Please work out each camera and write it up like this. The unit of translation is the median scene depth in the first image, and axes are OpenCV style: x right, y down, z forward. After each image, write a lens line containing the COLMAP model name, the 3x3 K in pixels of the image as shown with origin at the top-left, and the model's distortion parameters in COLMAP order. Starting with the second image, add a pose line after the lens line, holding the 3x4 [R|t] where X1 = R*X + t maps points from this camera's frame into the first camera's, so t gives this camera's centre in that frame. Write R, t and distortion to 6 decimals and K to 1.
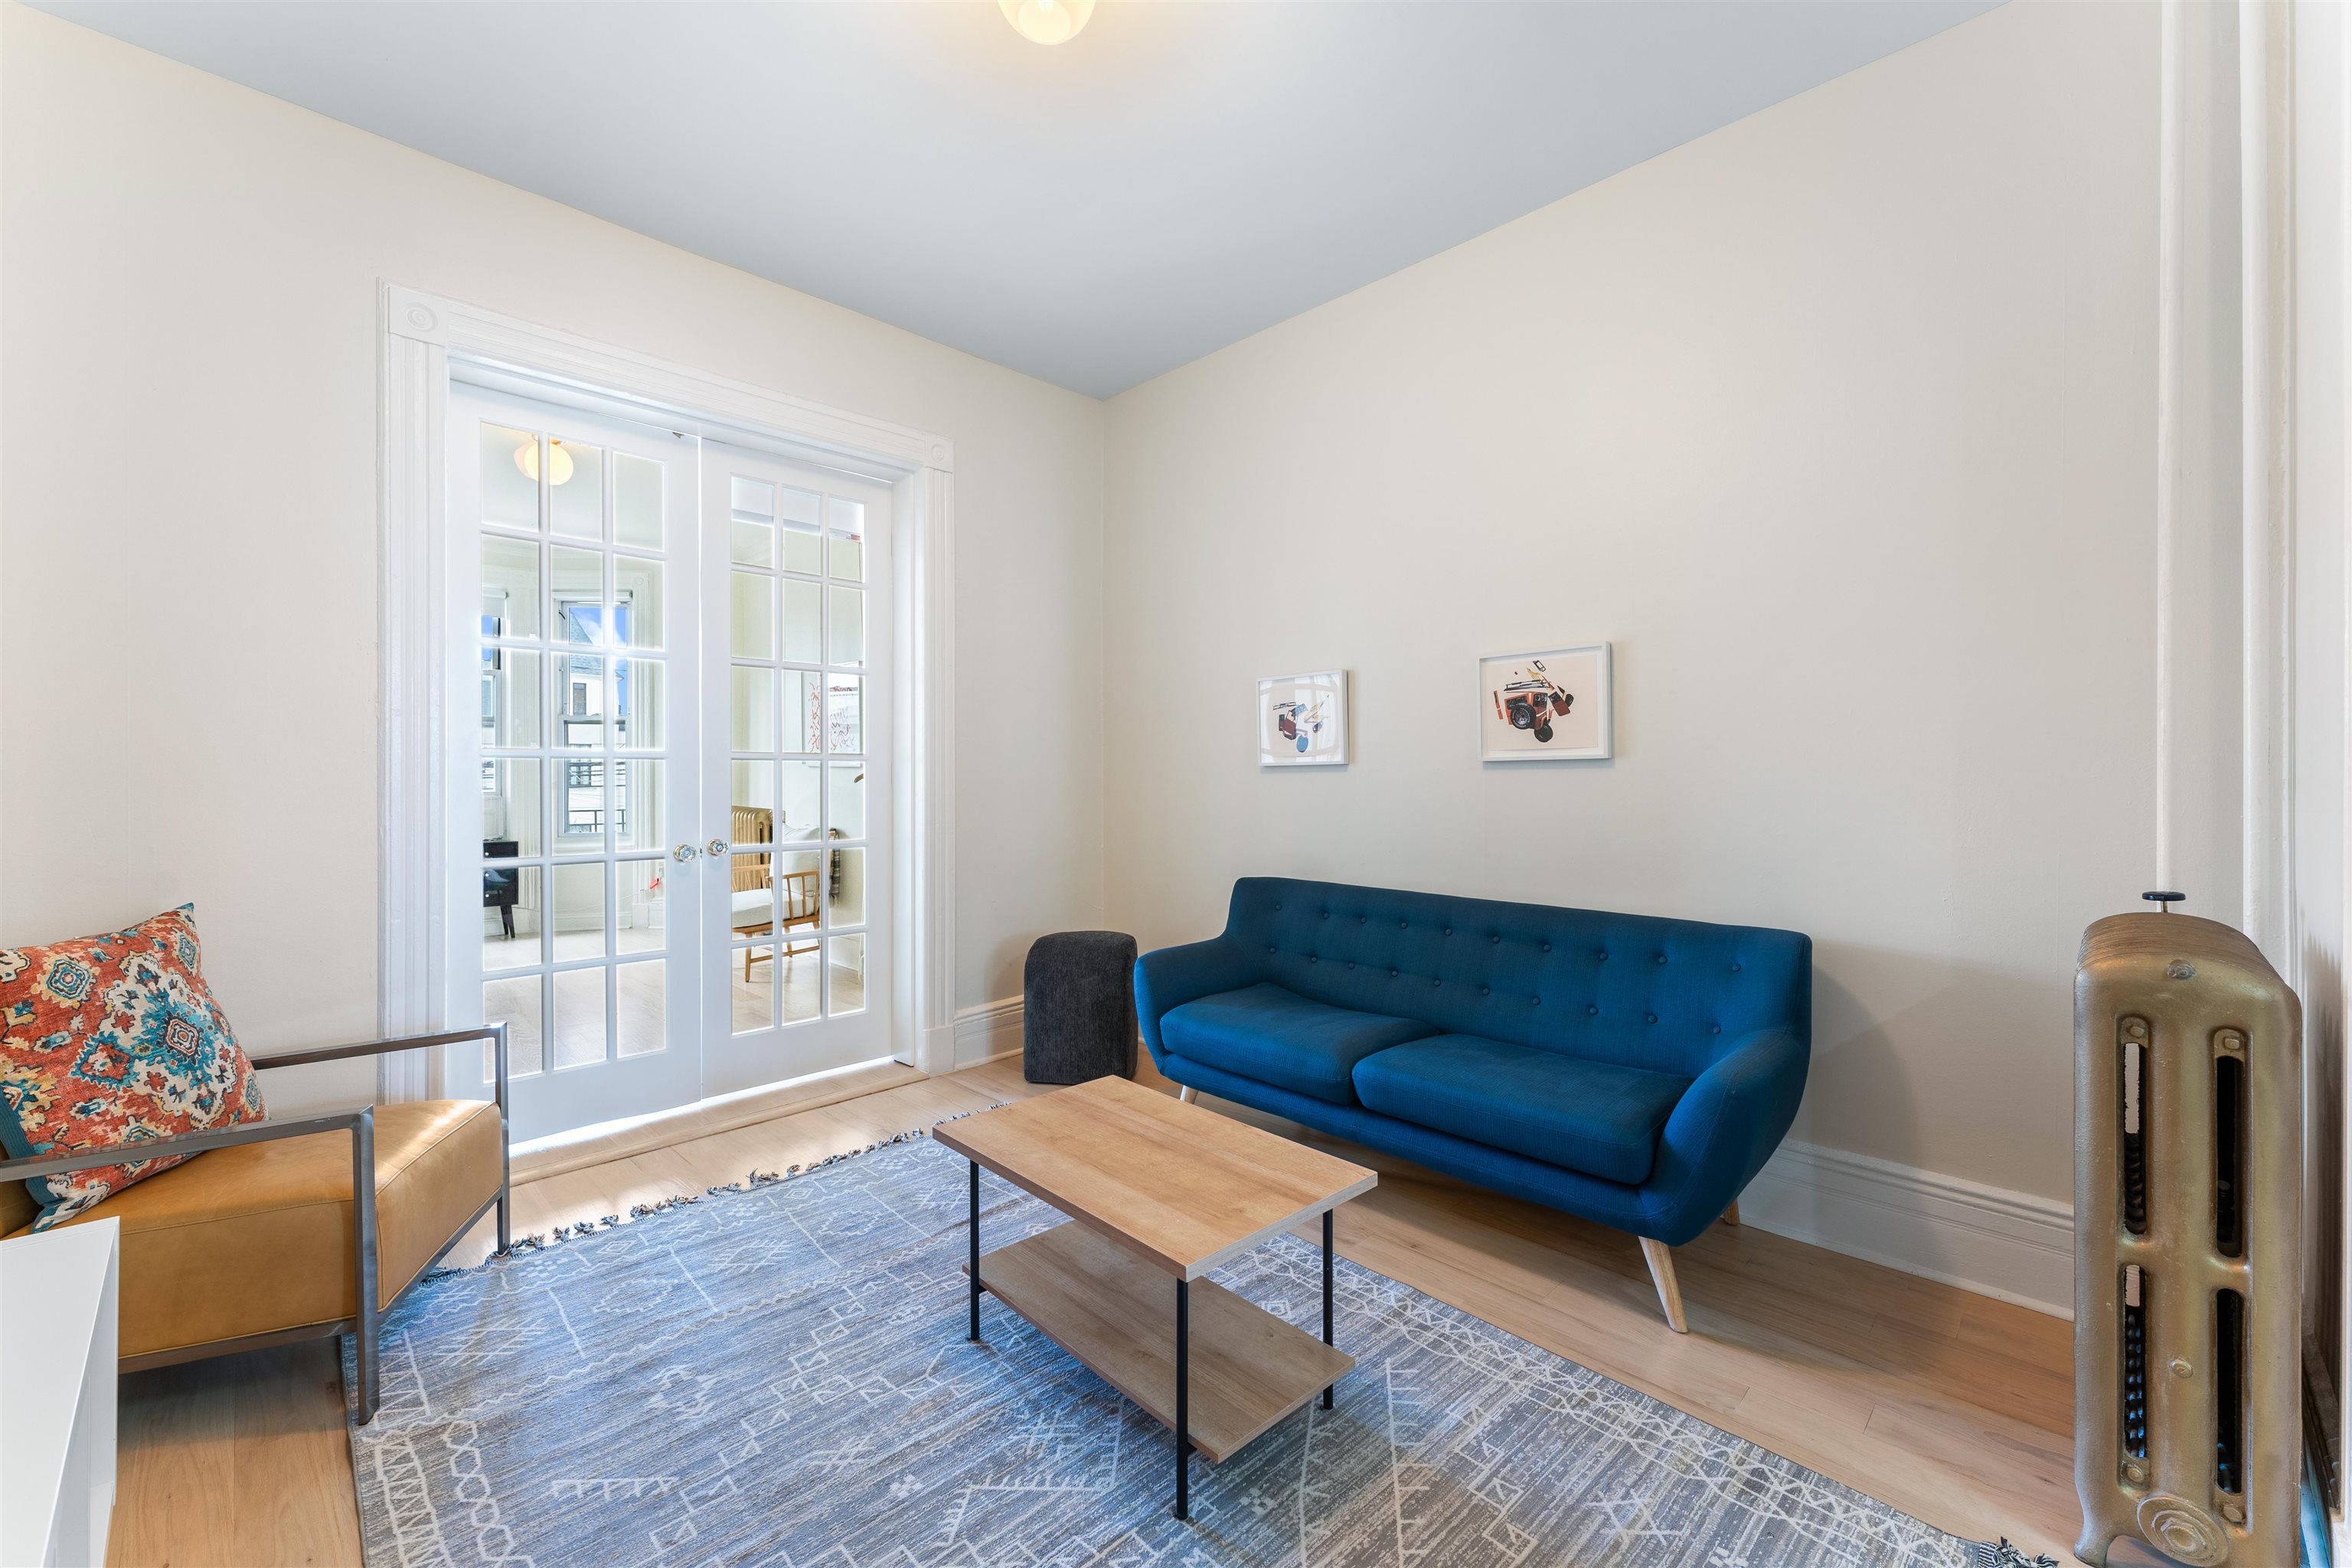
lens RADIAL K [[941.9, 0, 1159.5], [0, 941.9, 774.6], [0, 0, 1]] dist [-0.000226, 0.000917]
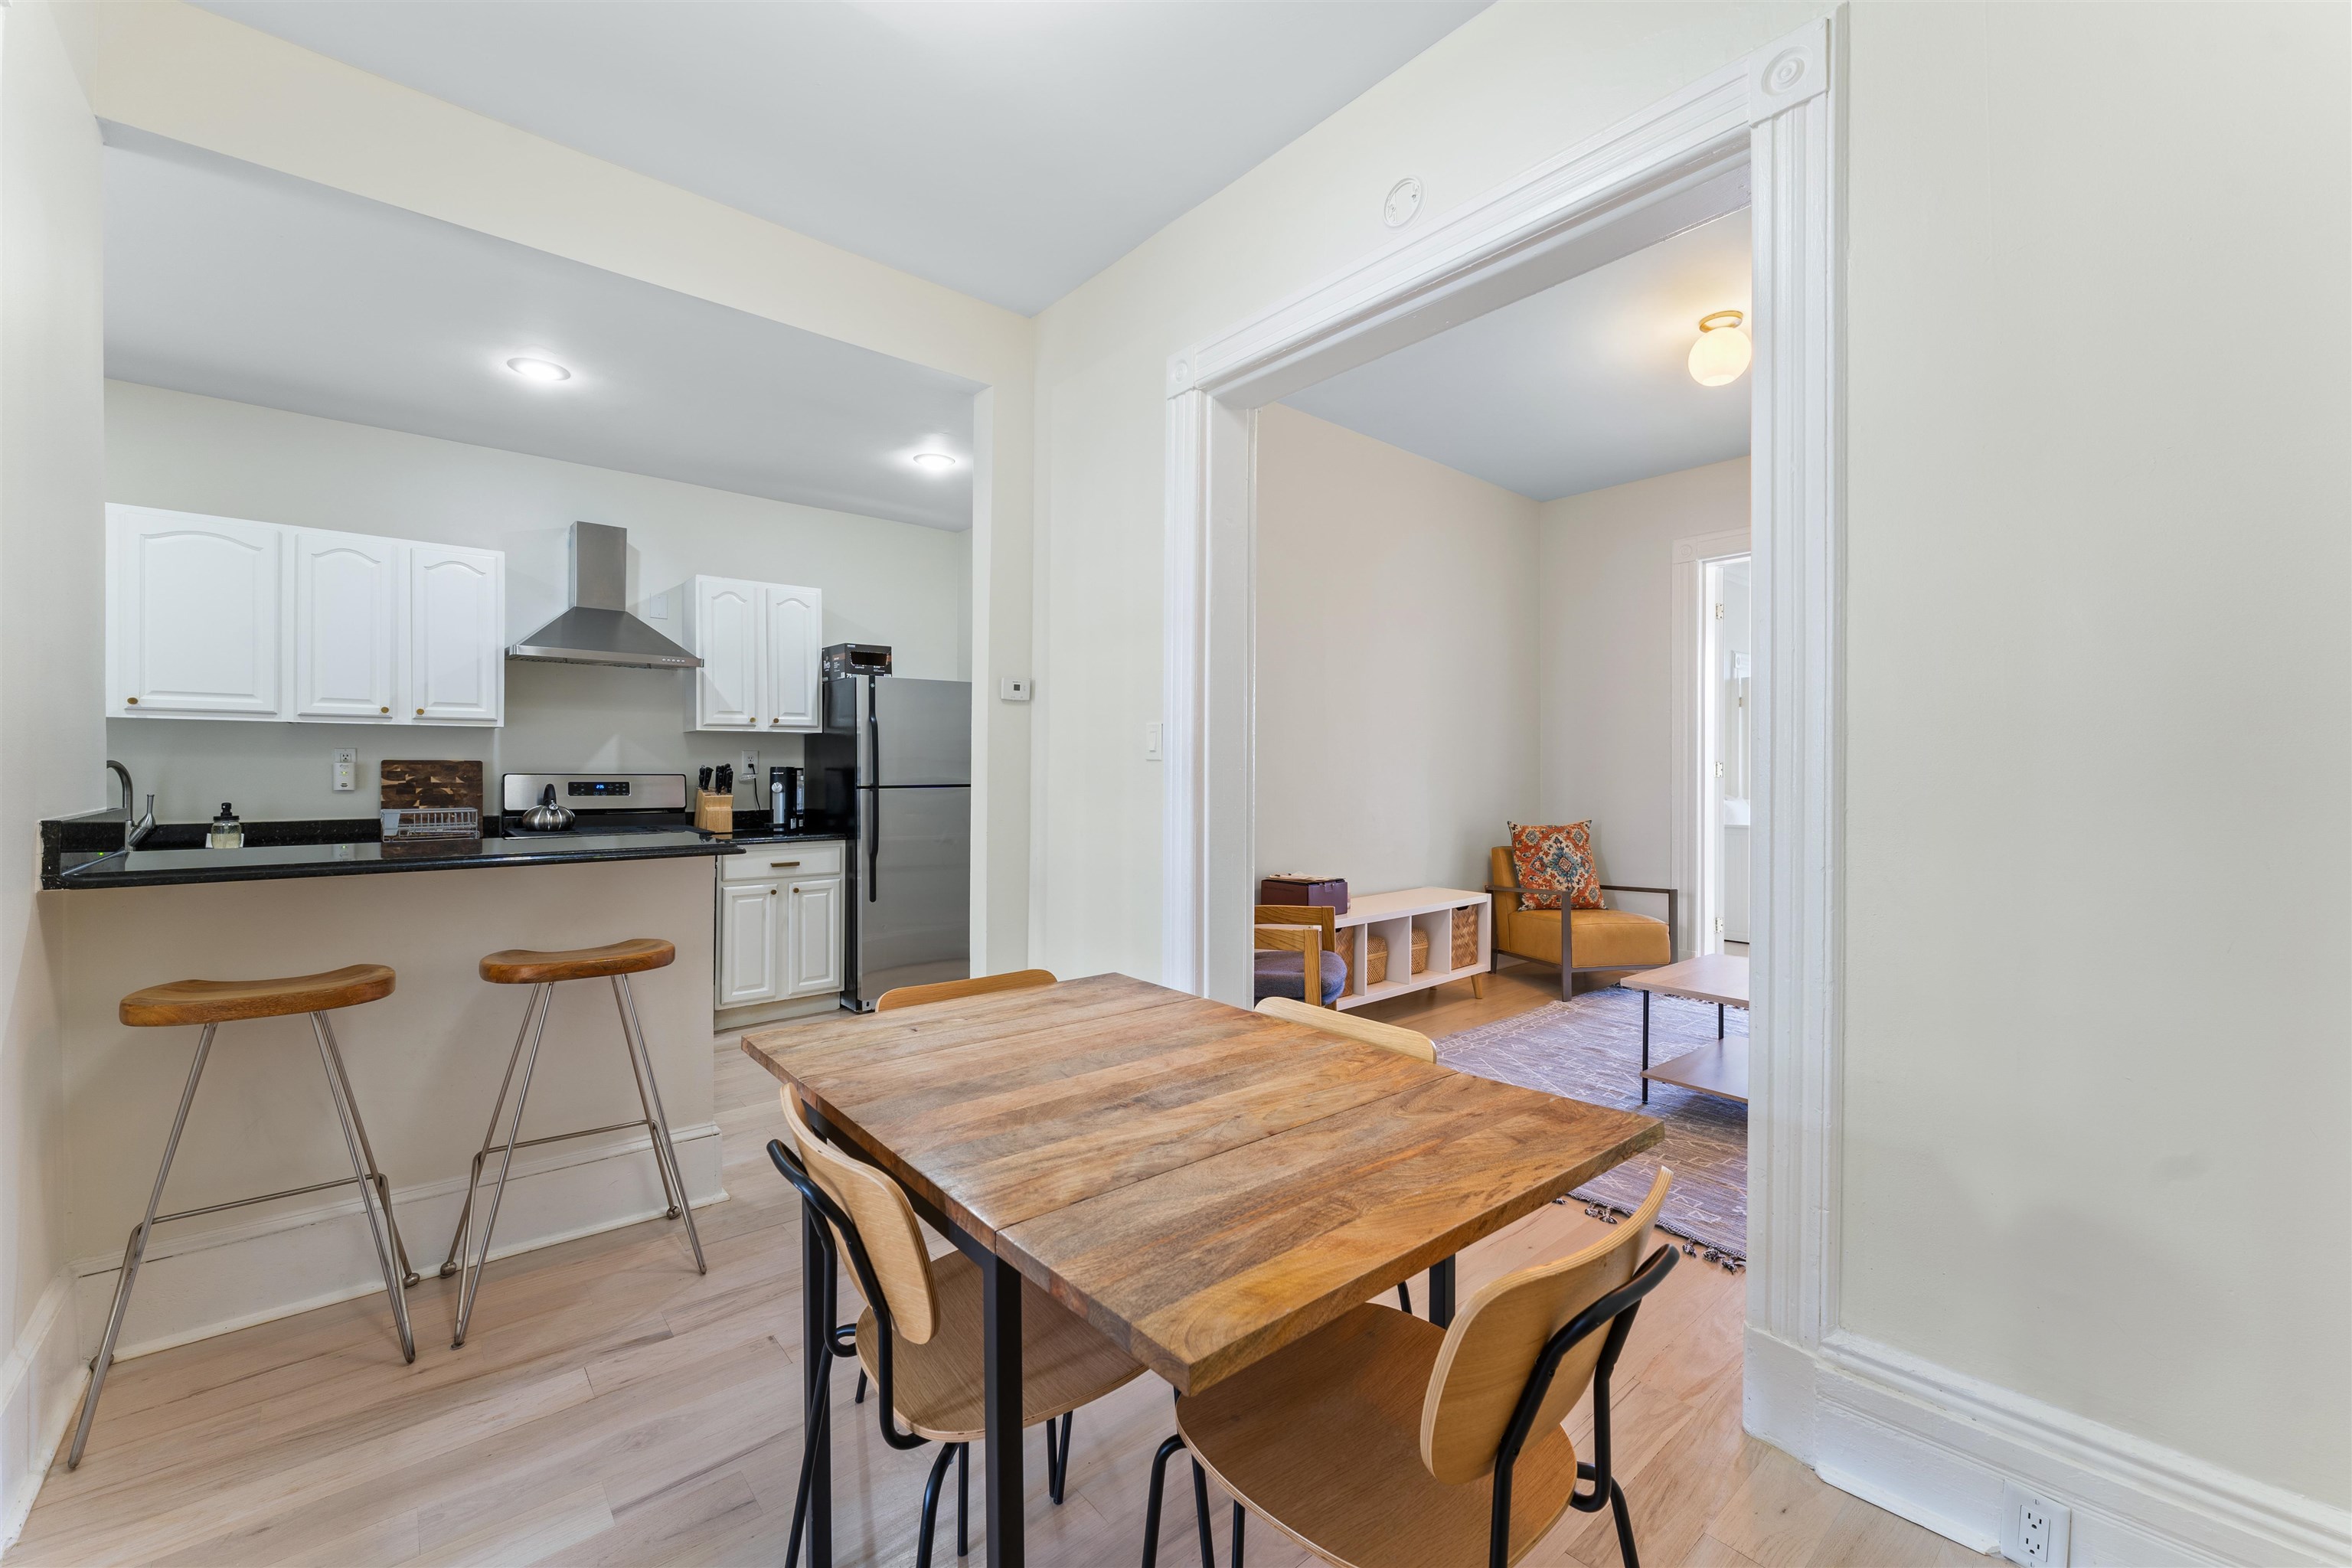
lens RADIAL K [[941.9, 0, 1178.7], [0, 941.9, 772.2], [0, 0, 1]] dist [-0.000226, 0.000917]
pose [[-0.058244, 0.005515, -0.998287, 1.851408], [-0.001336, 0.999983, 0.005602, -0.010835], [0.998301, 0.001660, -0.058236, 0.012247]]
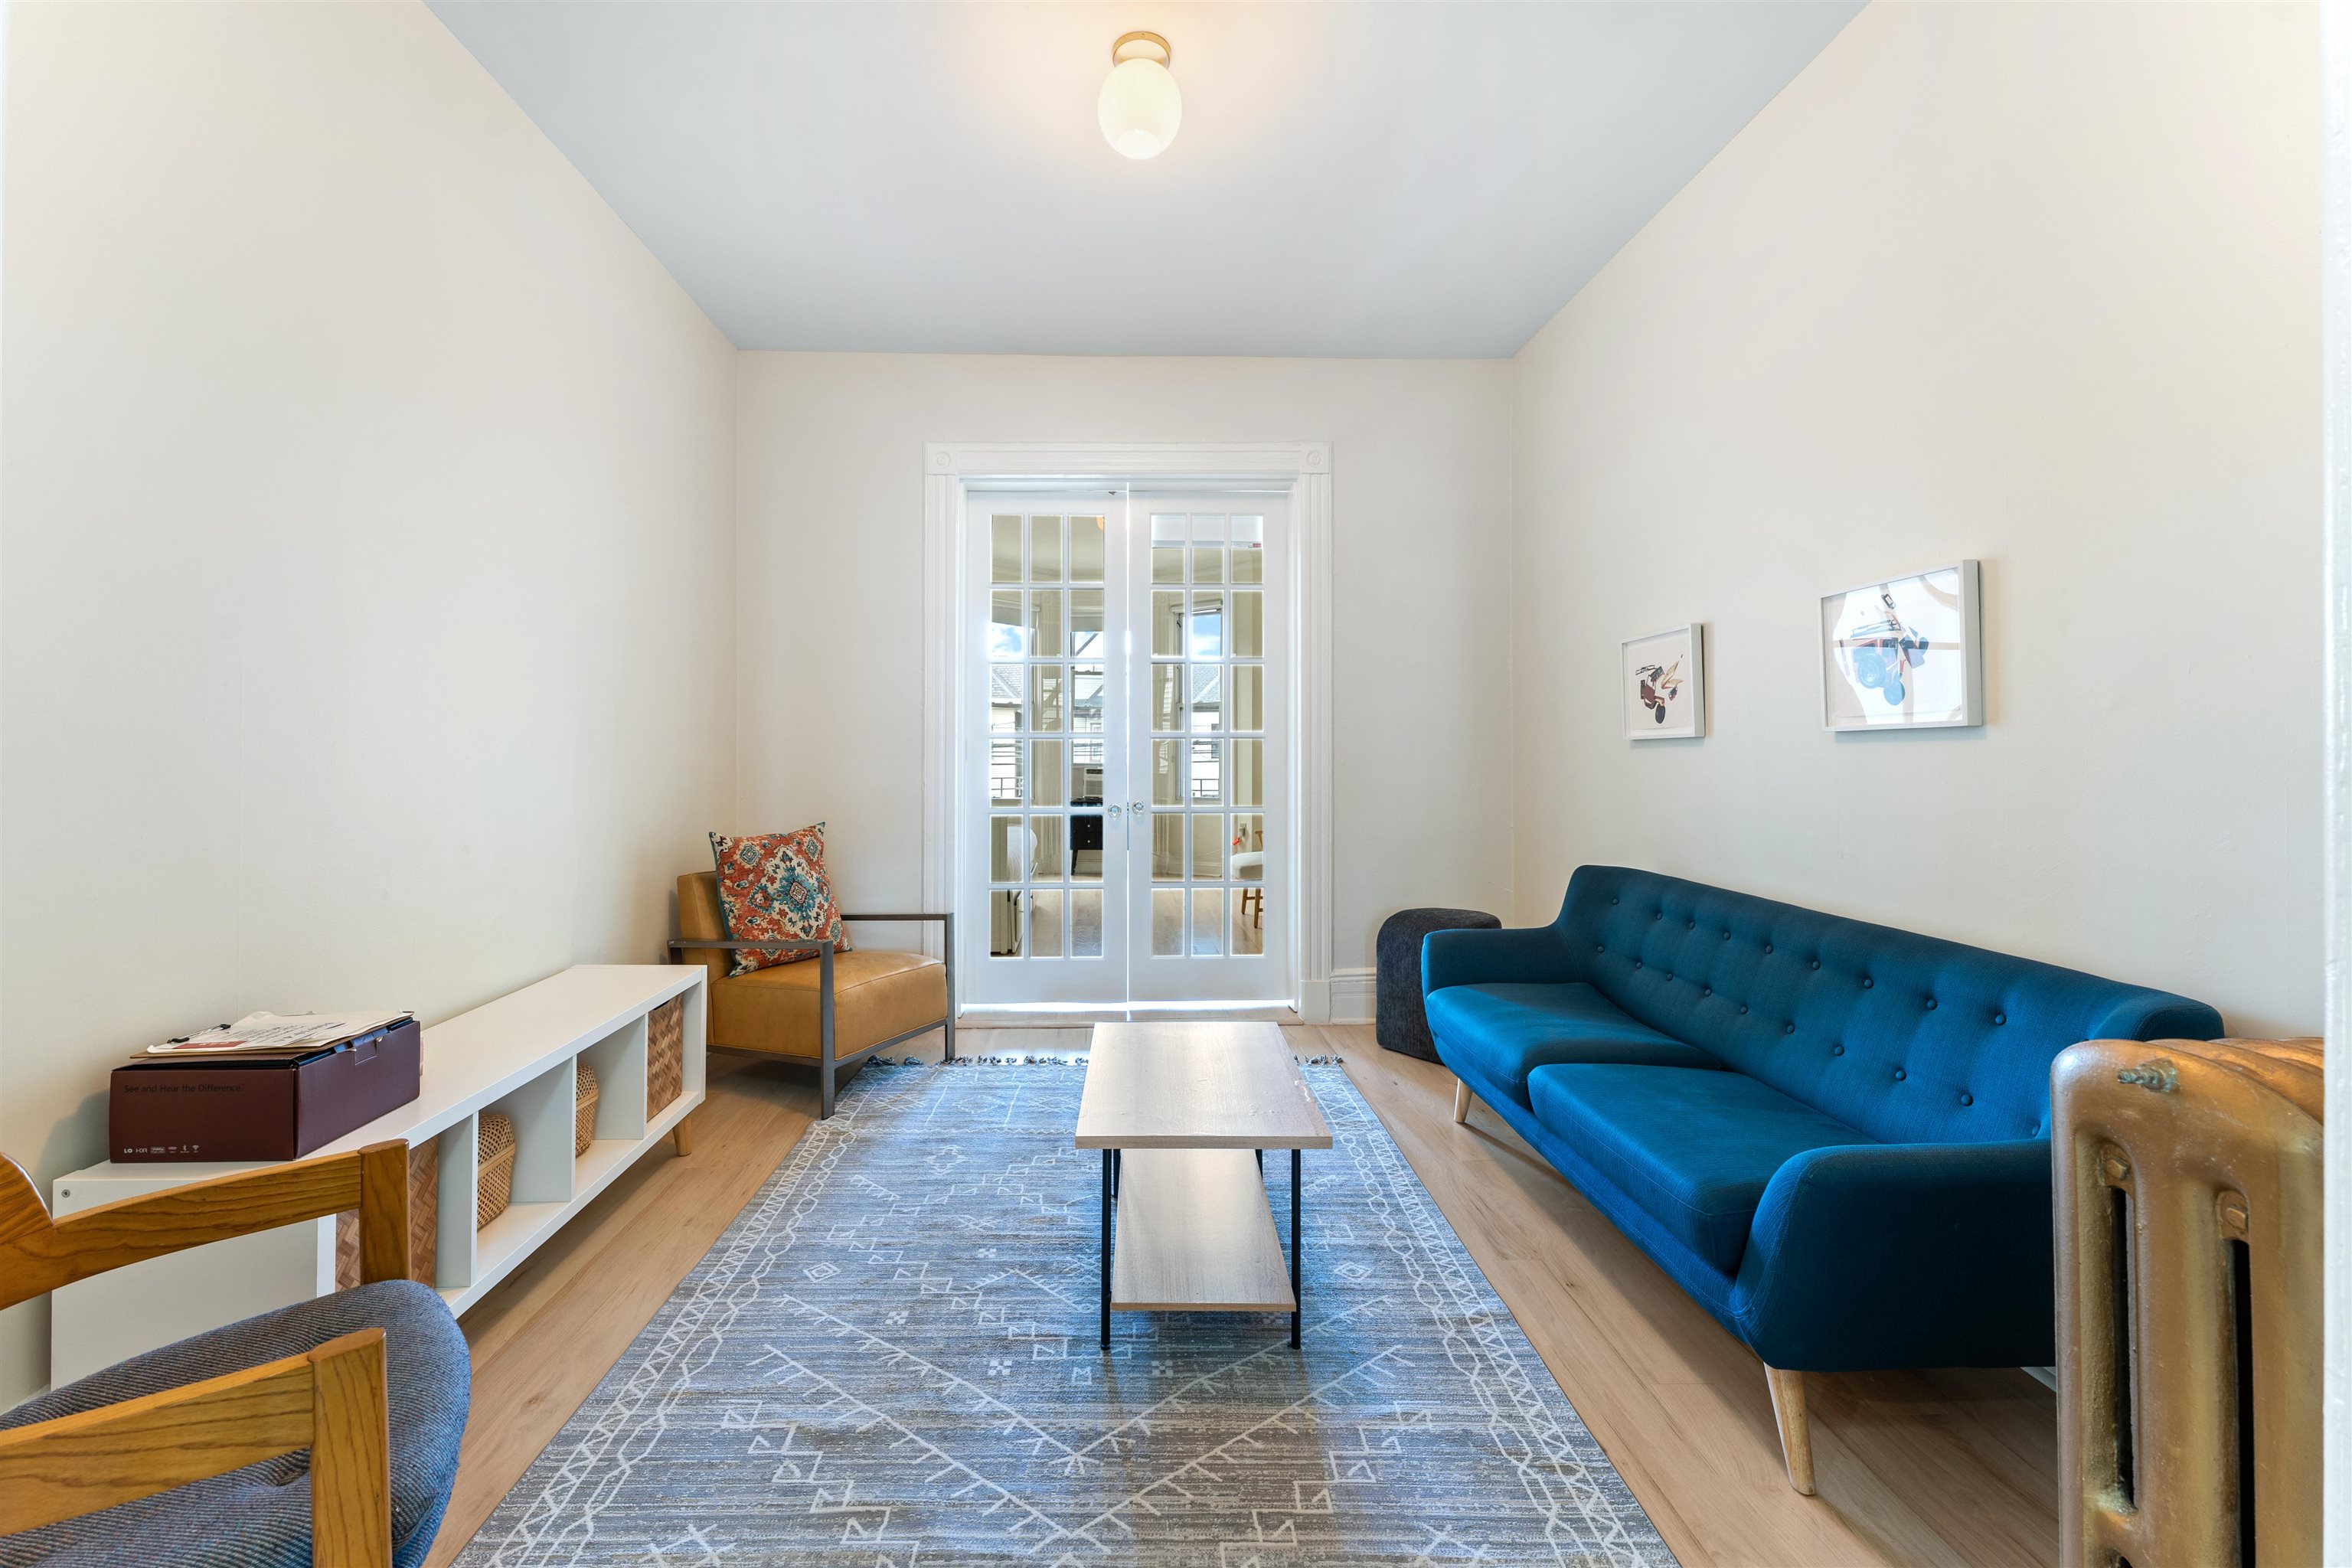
lens RADIAL K [[941.9, 0, 1116.6], [0, 941.9, 743.0], [0, 0, 1]] dist [-0.000226, 0.000917]
pose [[0.730213, -0.006384, -0.683189, 0.686891], [0.000944, 0.999965, -0.008334, 0.001336], [0.683219, 0.005441, 0.730194, 0.078059]]
